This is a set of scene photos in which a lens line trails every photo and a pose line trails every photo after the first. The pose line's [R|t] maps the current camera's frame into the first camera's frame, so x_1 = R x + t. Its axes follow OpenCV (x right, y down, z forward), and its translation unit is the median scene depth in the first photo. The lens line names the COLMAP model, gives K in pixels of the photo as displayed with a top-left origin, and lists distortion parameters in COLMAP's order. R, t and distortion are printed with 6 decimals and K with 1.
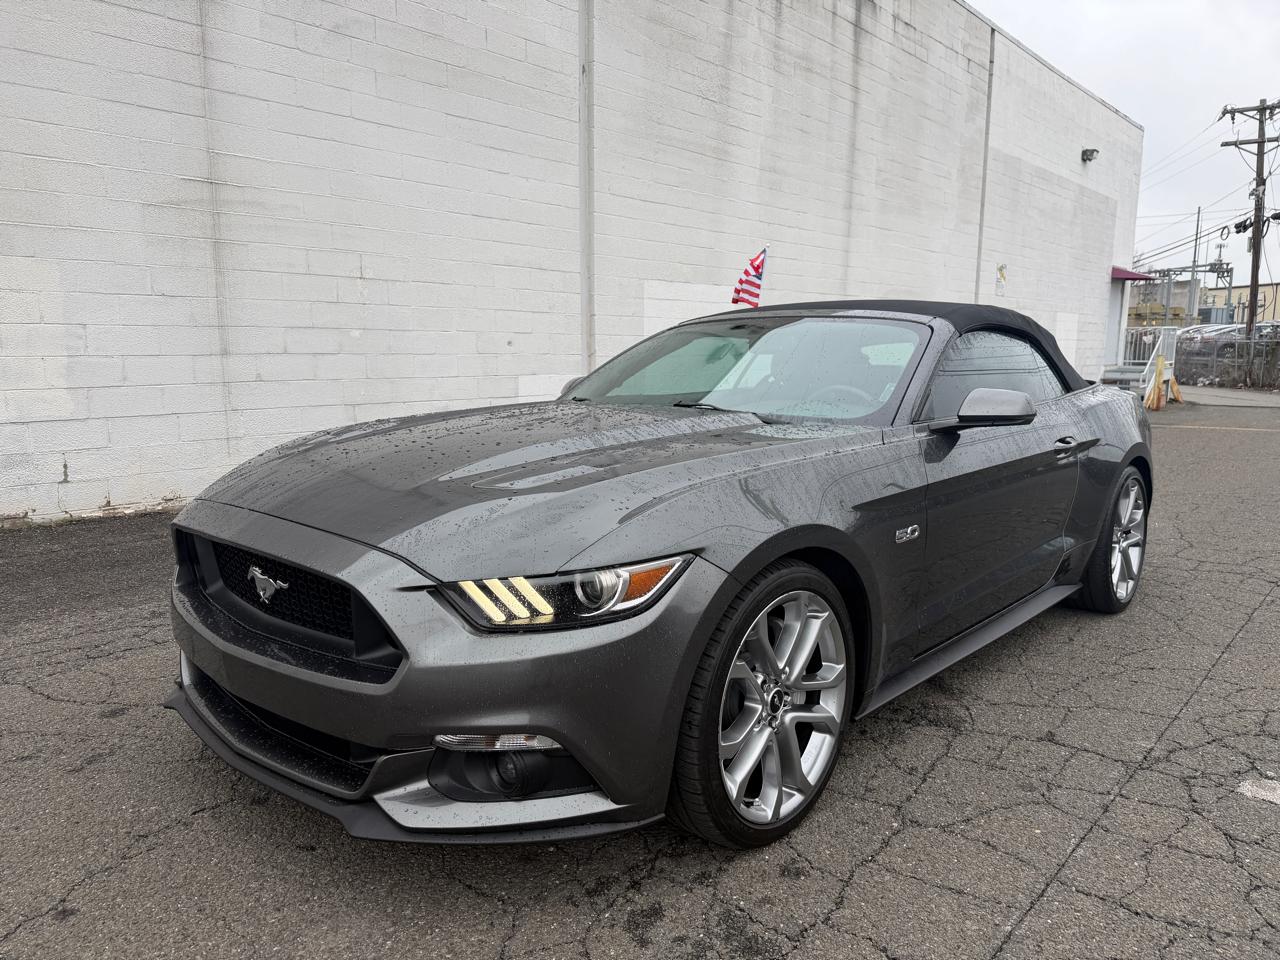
lens RADIAL K [[903.9, 0, 639.3], [0, 903.9, 487.1], [0, 0, 1]] dist [0.011397, -0.018038]
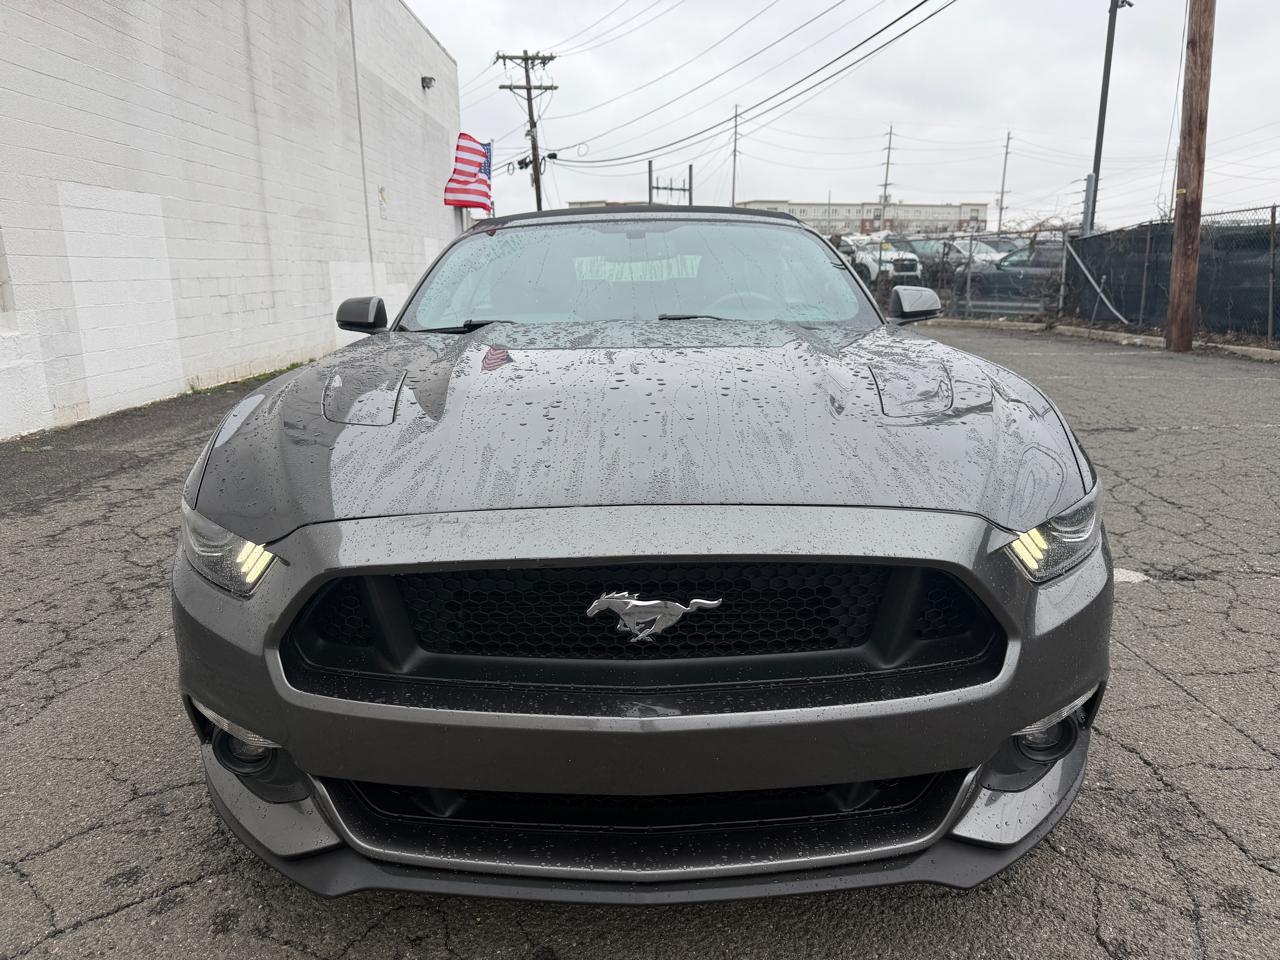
lens RADIAL K [[903.9, 0, 635.1], [0, 903.9, 491.1], [0, 0, 1]] dist [0.011397, -0.018038]
pose [[0.739033, -0.175910, 0.650297, -0.272867], [0.123654, 0.984327, 0.125740, -0.019212], [-0.662224, -0.012514, 0.749202, 0.178776]]
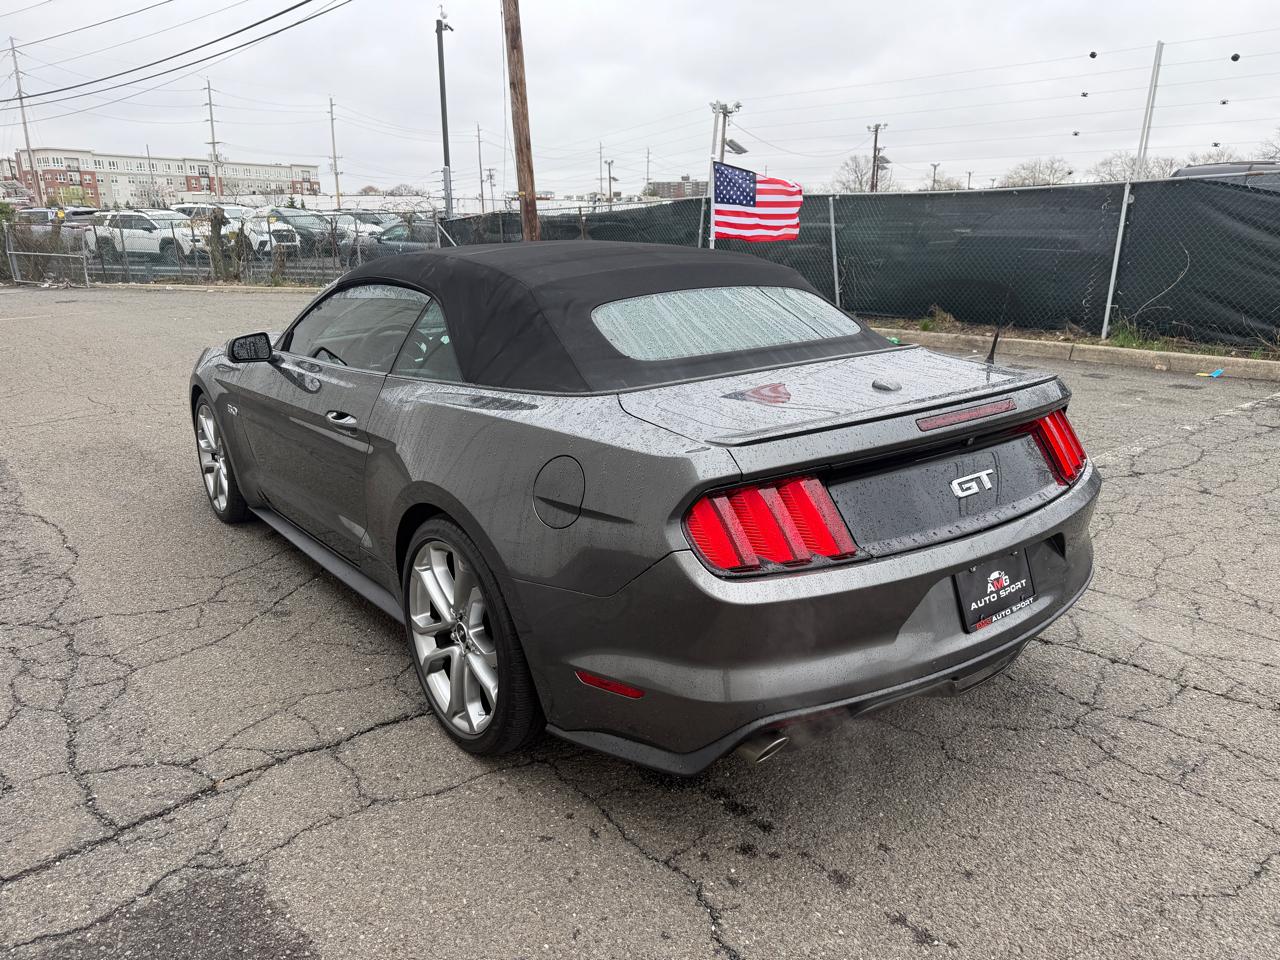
lens RADIAL K [[903.9, 0, 645.7], [0, 903.9, 474.7], [0, 0, 1]] dist [0.011397, -0.018038]
pose [[0.138987, -0.270909, 0.952518, -0.749643], [0.159763, 0.955388, 0.248413, -0.071721], [-0.977322, 0.117651, 0.176068, 0.134427]]
